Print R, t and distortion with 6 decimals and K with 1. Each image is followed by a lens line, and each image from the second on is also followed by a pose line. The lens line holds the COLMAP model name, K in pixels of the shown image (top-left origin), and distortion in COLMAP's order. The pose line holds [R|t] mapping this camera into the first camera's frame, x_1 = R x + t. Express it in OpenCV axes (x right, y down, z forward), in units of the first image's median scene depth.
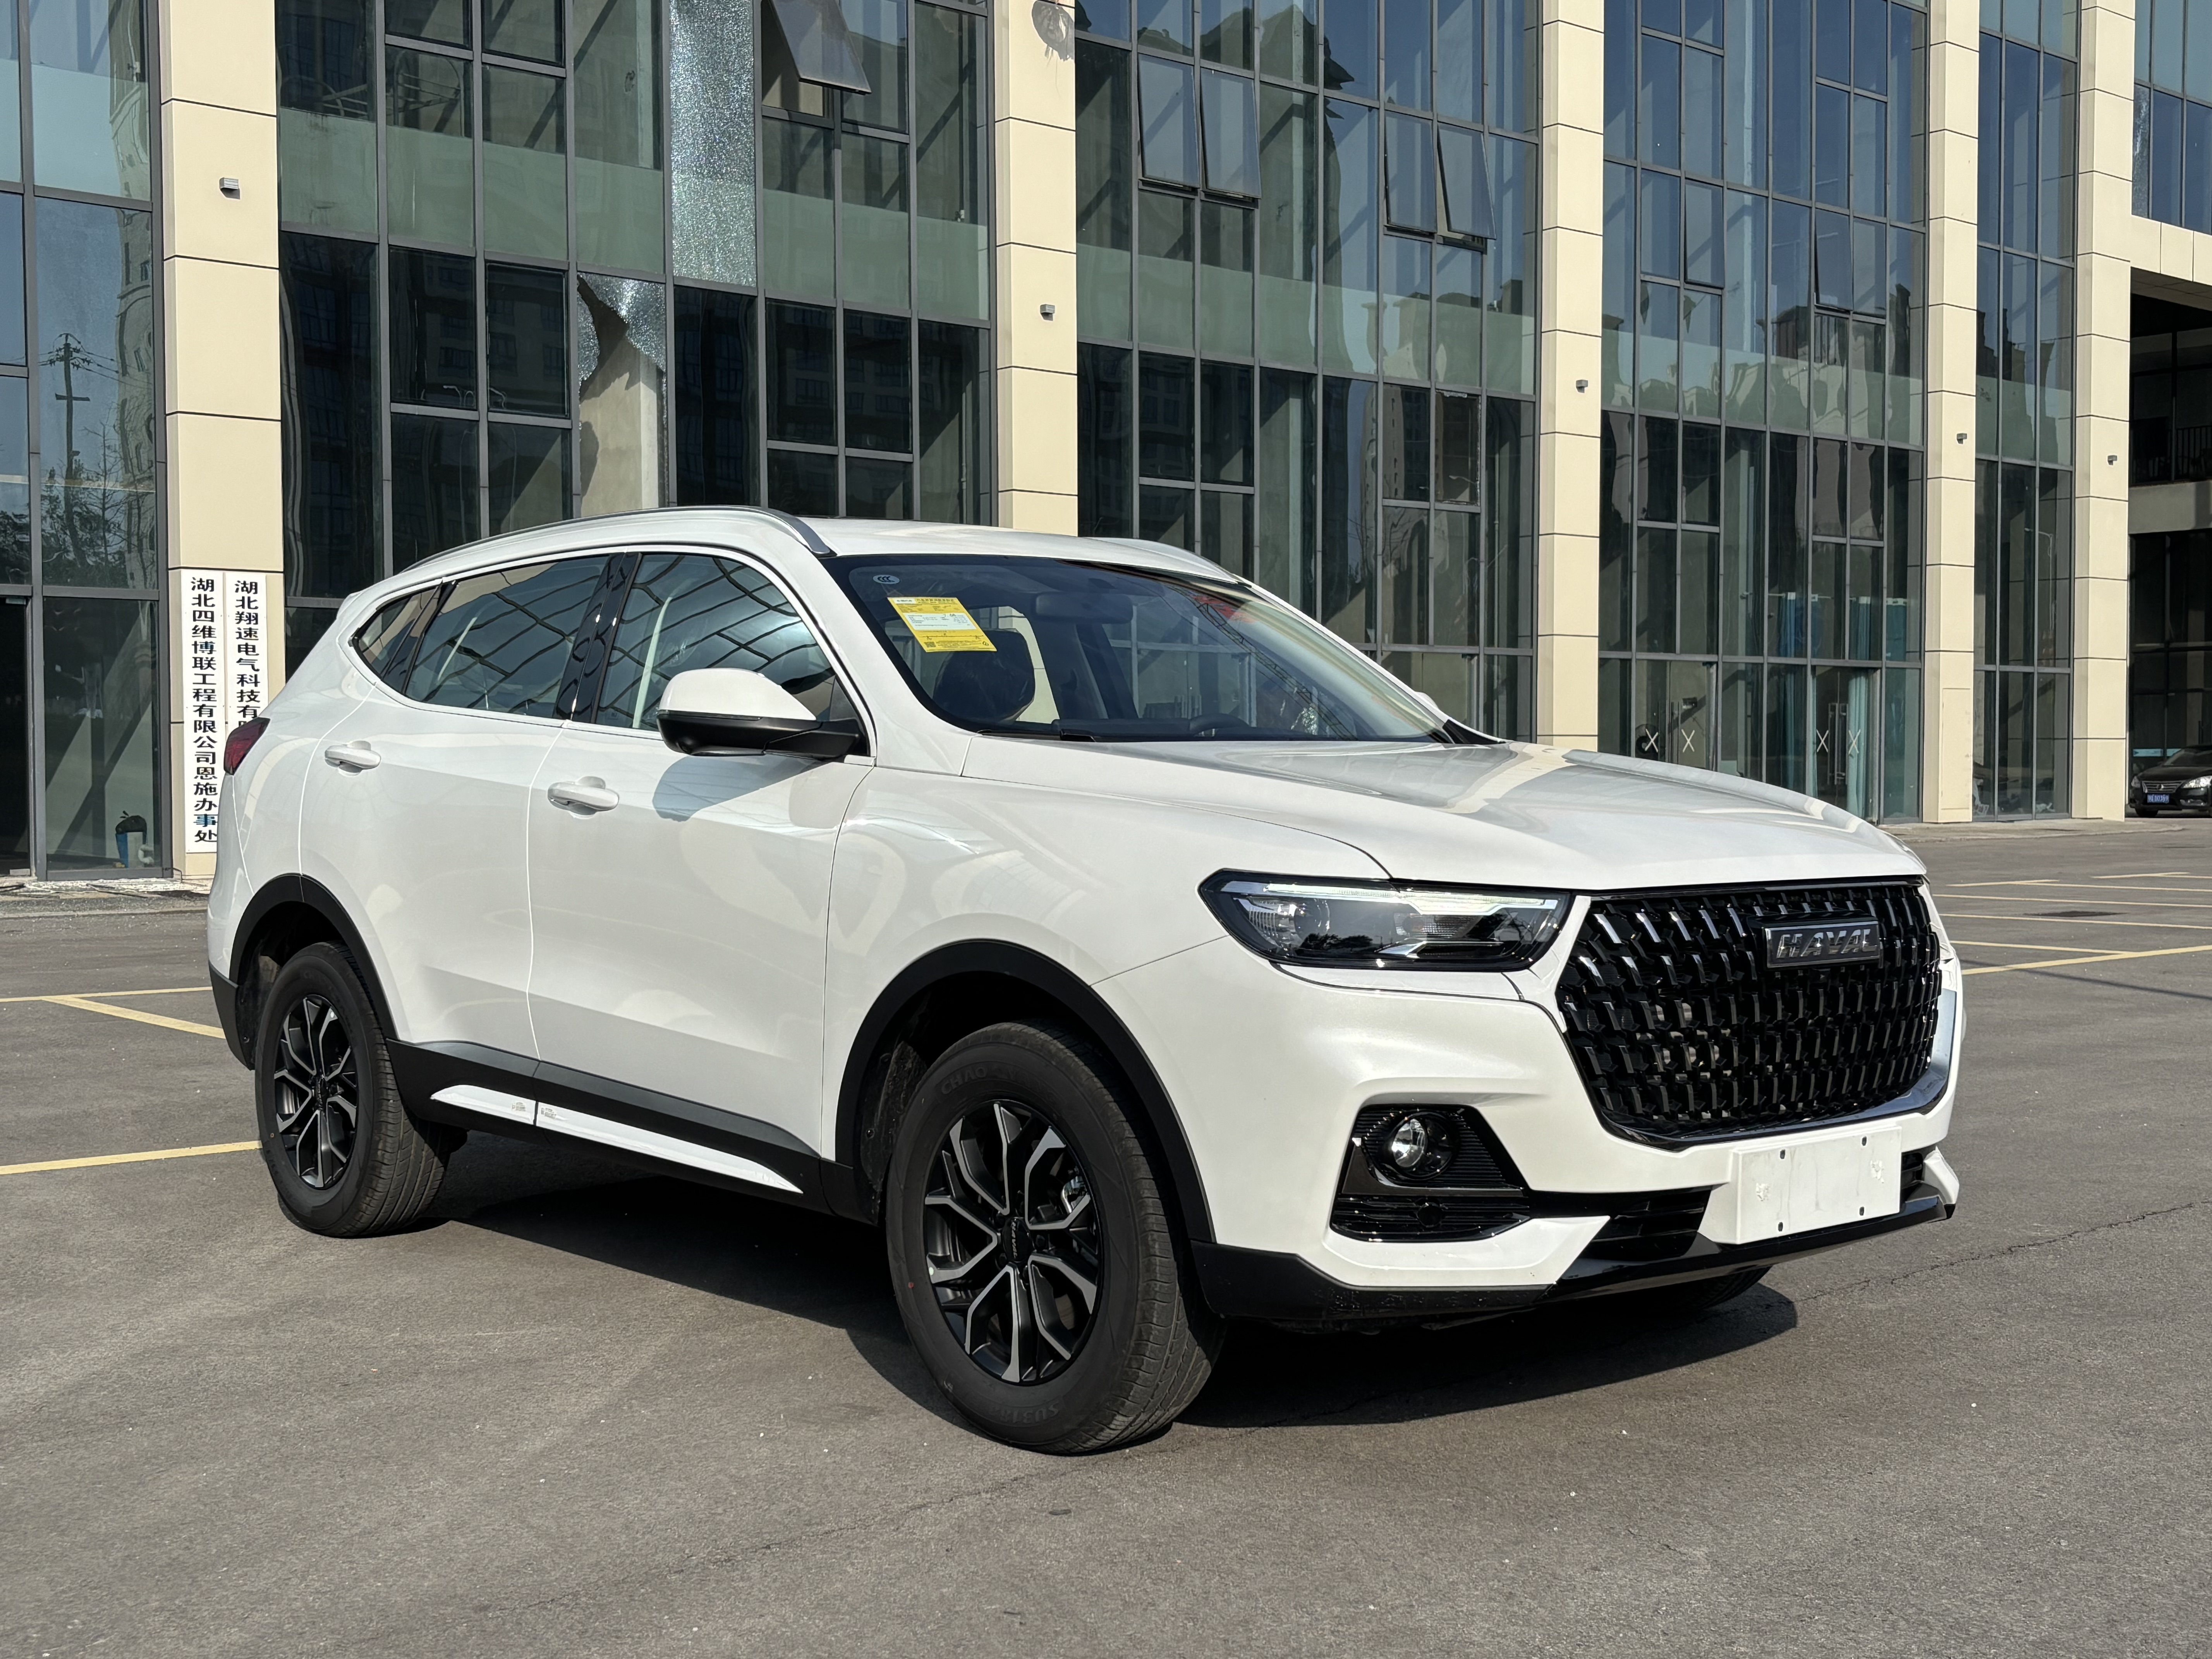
lens RADIAL K [[2592.6, 0, 1116.7], [0, 2592.6, 787.5], [0, 0, 1]] dist [0.156211, -0.504953]
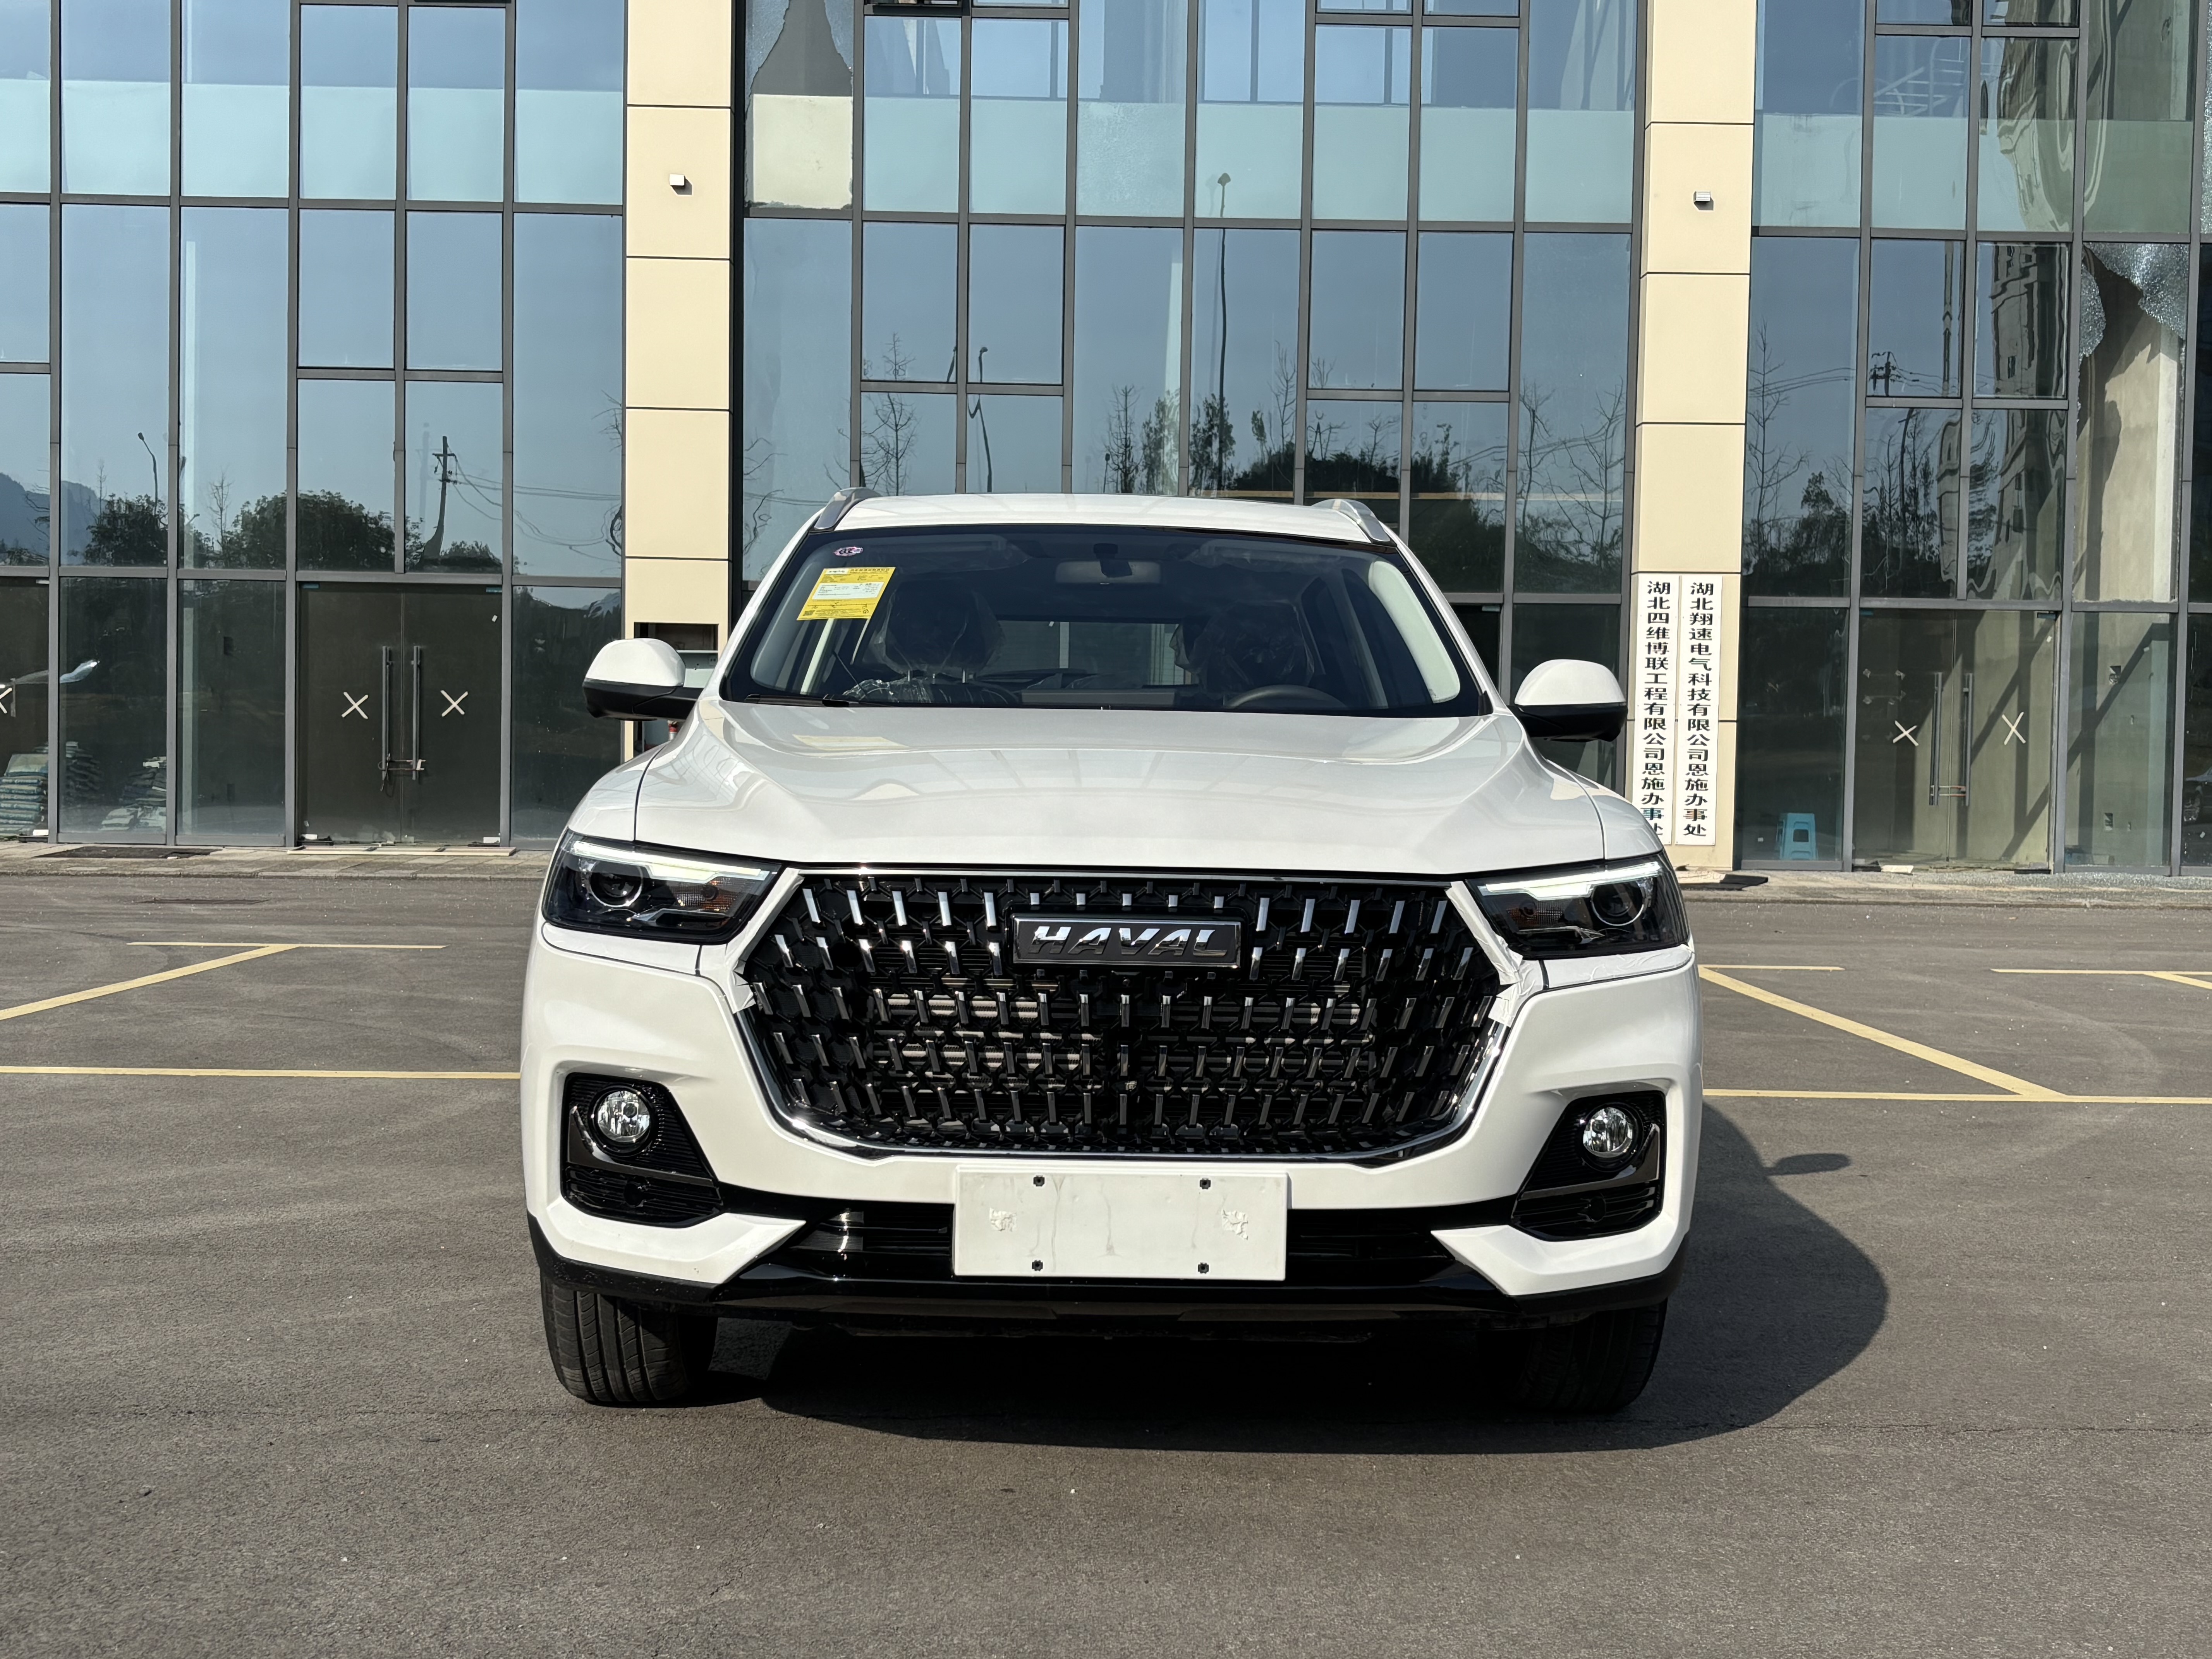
lens RADIAL K [[2592.6, 0, 1116.7], [0, 2592.6, 787.5], [0, 0, 1]] dist [0.156211, -0.504953]
pose [[0.764005, 0.021872, -0.644839, 0.744736], [-0.023665, 0.999703, 0.005869, 0.004739], [0.644776, 0.010776, 0.764296, 0.328531]]
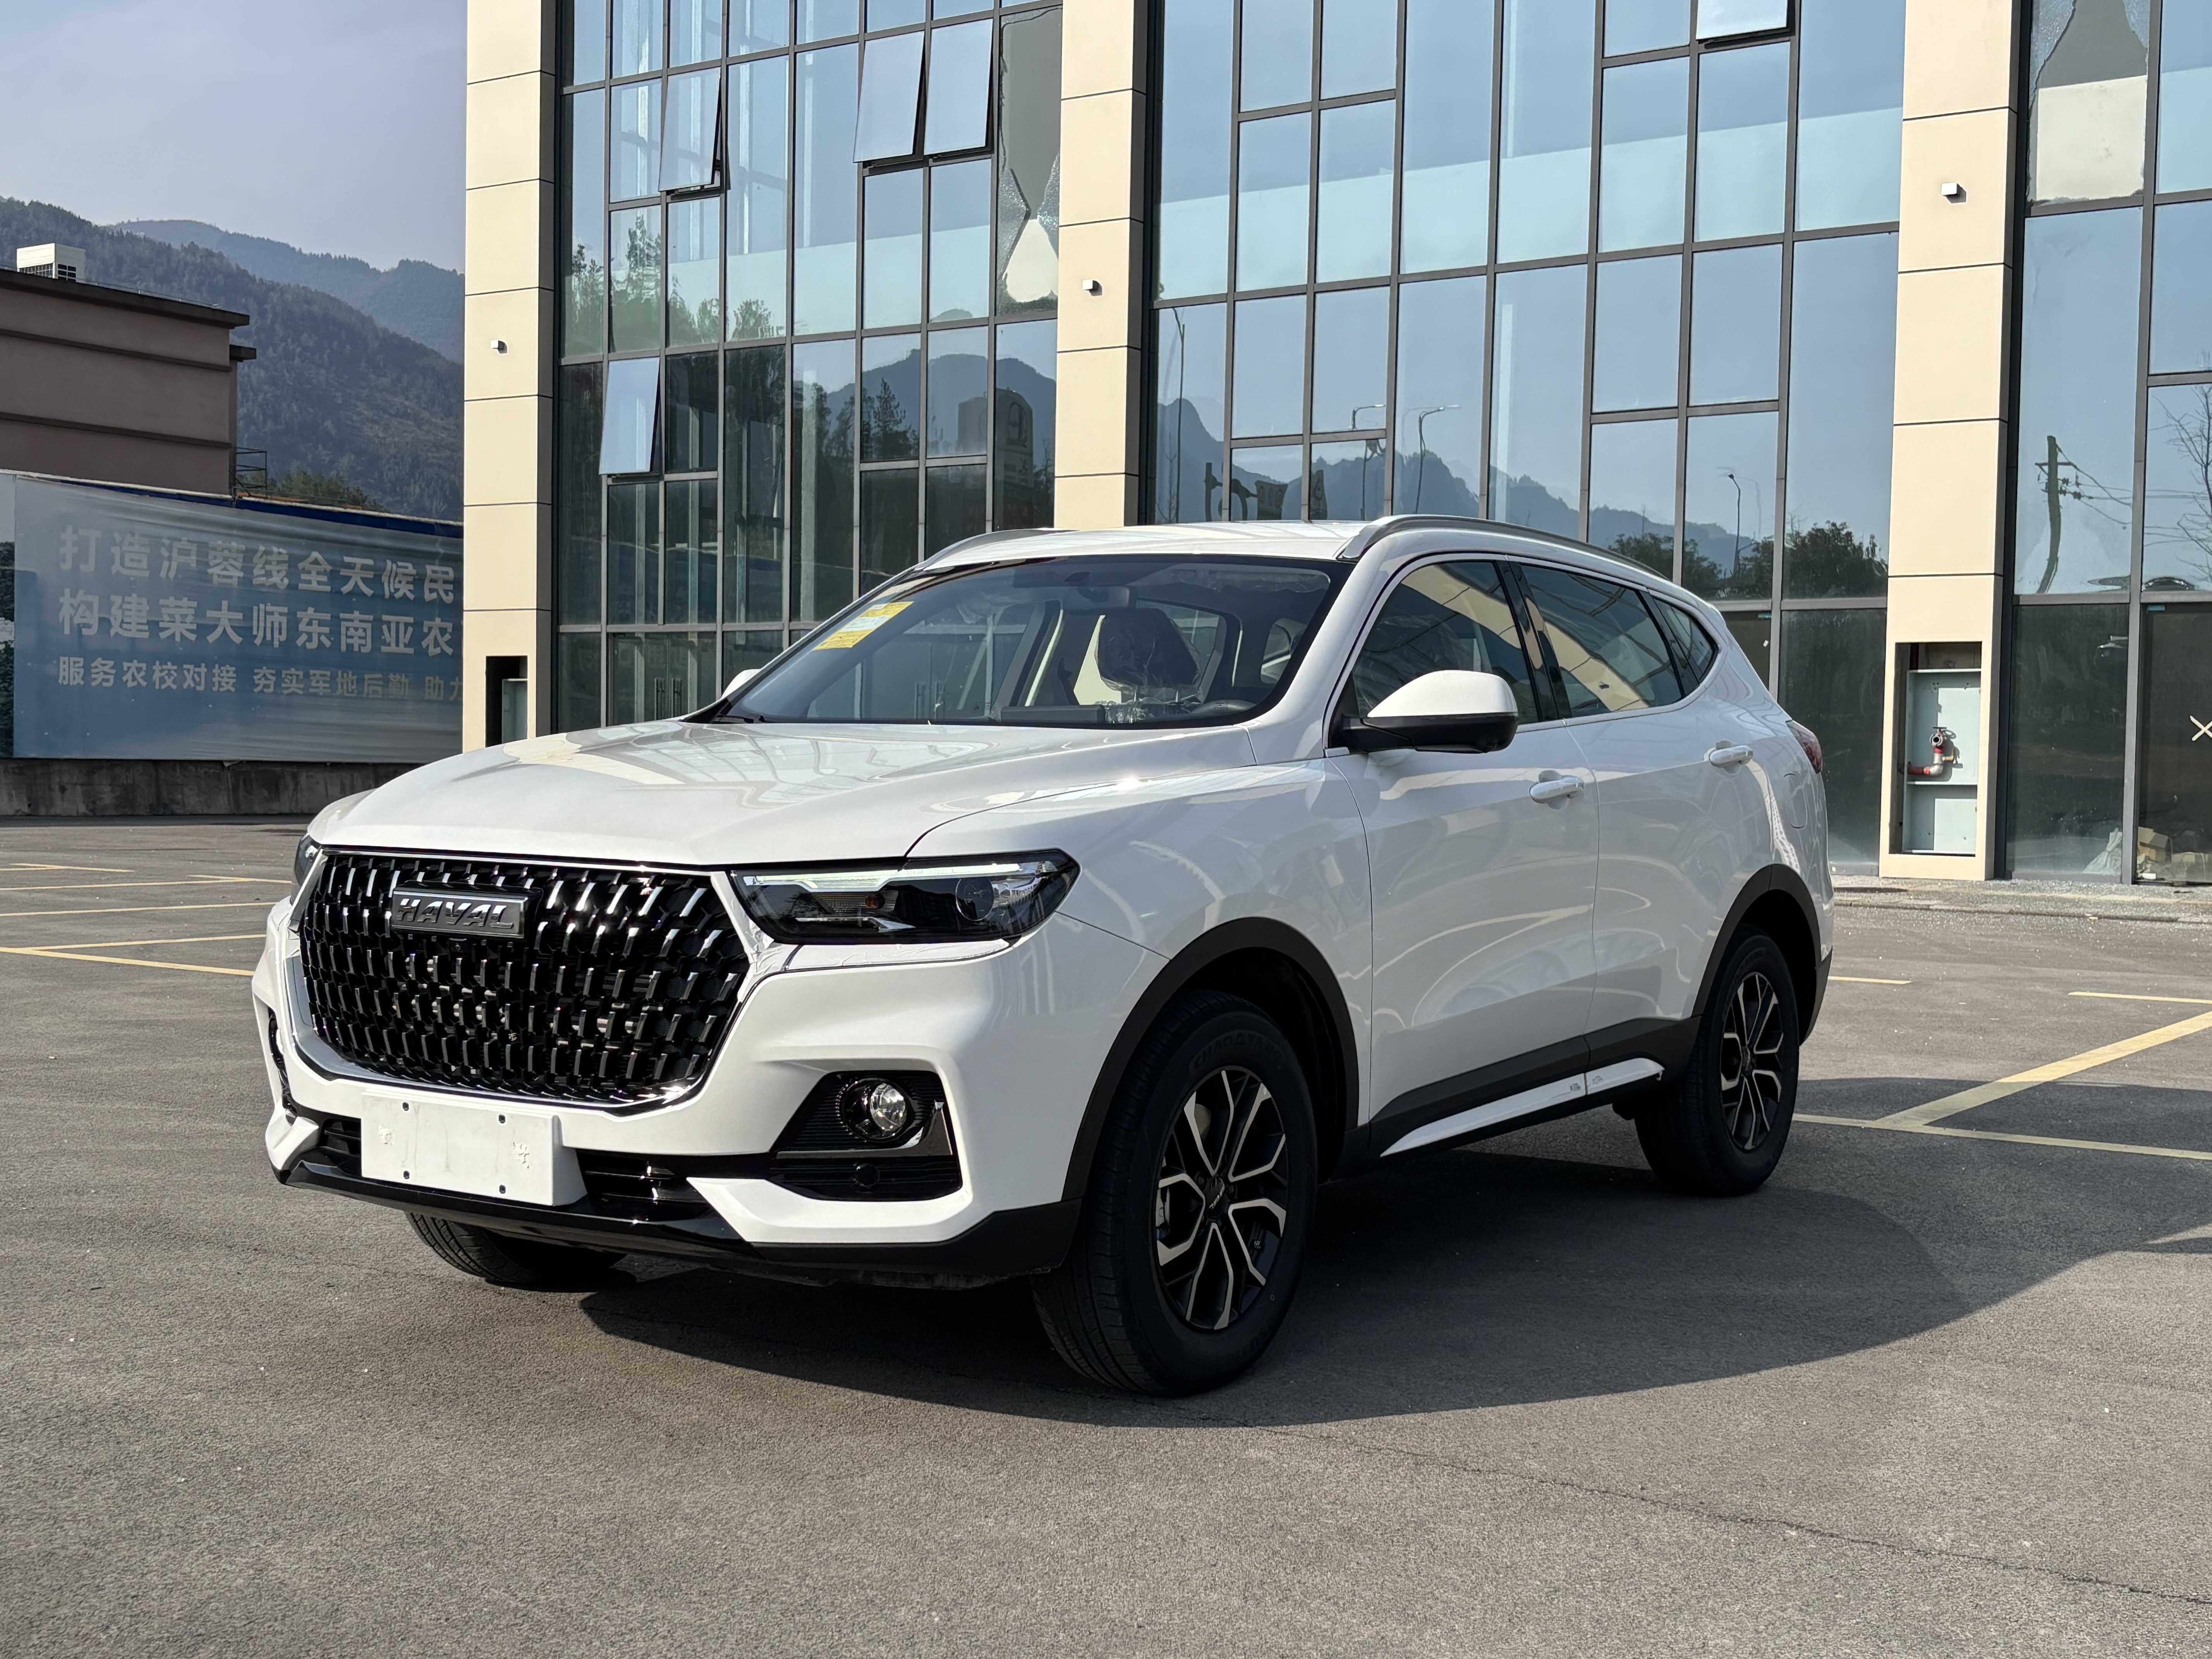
lens RADIAL K [[2592.6, 0, 1116.7], [0, 2592.6, 787.5], [0, 0, 1]] dist [0.156211, -0.504953]
pose [[0.257979, 0.017608, -0.965990, 1.222737], [-0.026293, 0.999592, 0.011199, -0.007447], [0.965793, 0.022509, 0.258336, 0.907343]]
